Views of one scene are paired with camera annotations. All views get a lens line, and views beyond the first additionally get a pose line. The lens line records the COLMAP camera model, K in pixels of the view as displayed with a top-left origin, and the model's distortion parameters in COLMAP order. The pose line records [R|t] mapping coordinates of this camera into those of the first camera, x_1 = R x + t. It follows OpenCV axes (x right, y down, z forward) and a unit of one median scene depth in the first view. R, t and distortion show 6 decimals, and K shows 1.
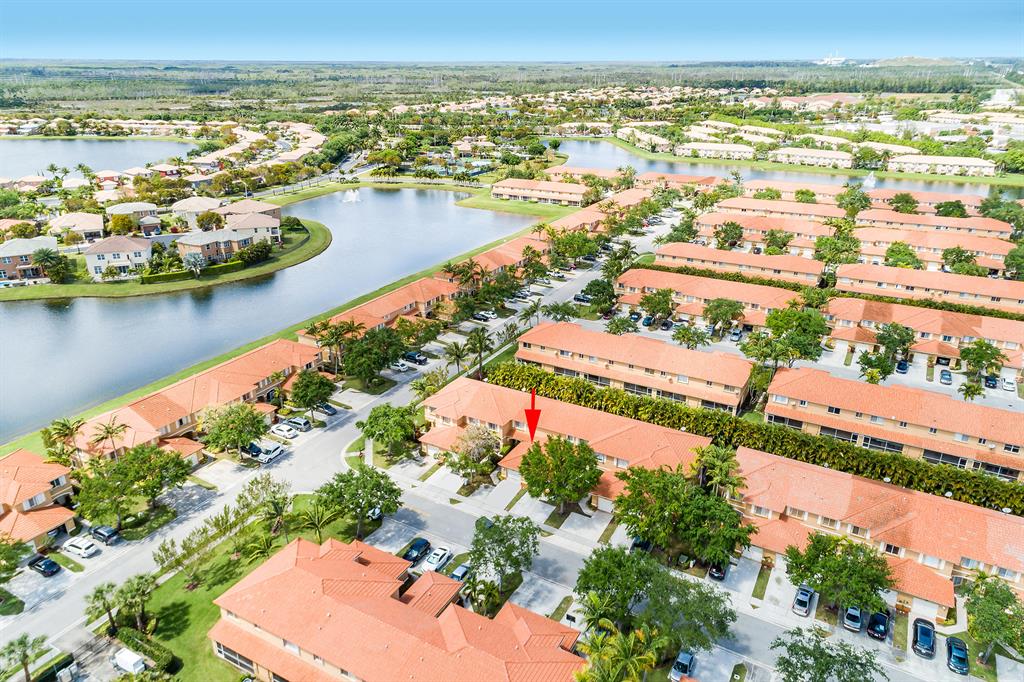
lens RADIAL K [[698.1, 0, 512.0], [0, 698.1, 341.0], [0, 0, 1]] dist [0.037895, 0.000713]
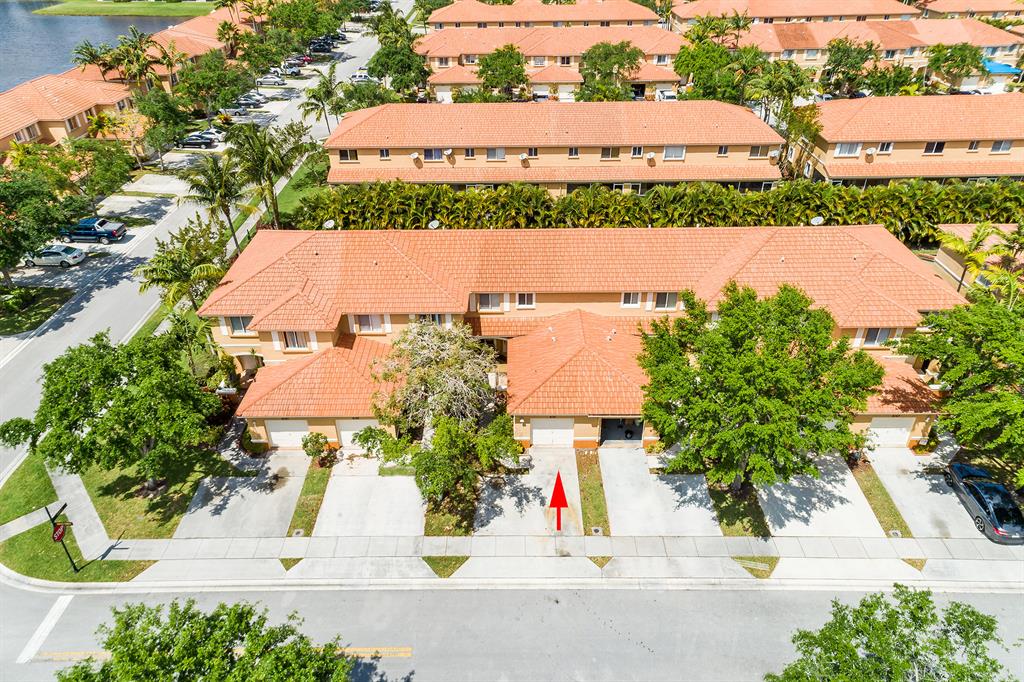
lens RADIAL K [[698.1, 0, 512.0], [0, 698.1, 341.0], [0, 0, 1]] dist [0.037895, 0.000713]
pose [[0.870663, -0.269796, 0.411286, -0.118956], [0.192479, 0.956349, 0.219882, 0.046072], [-0.452657, -0.112279, 0.884588, 0.518496]]
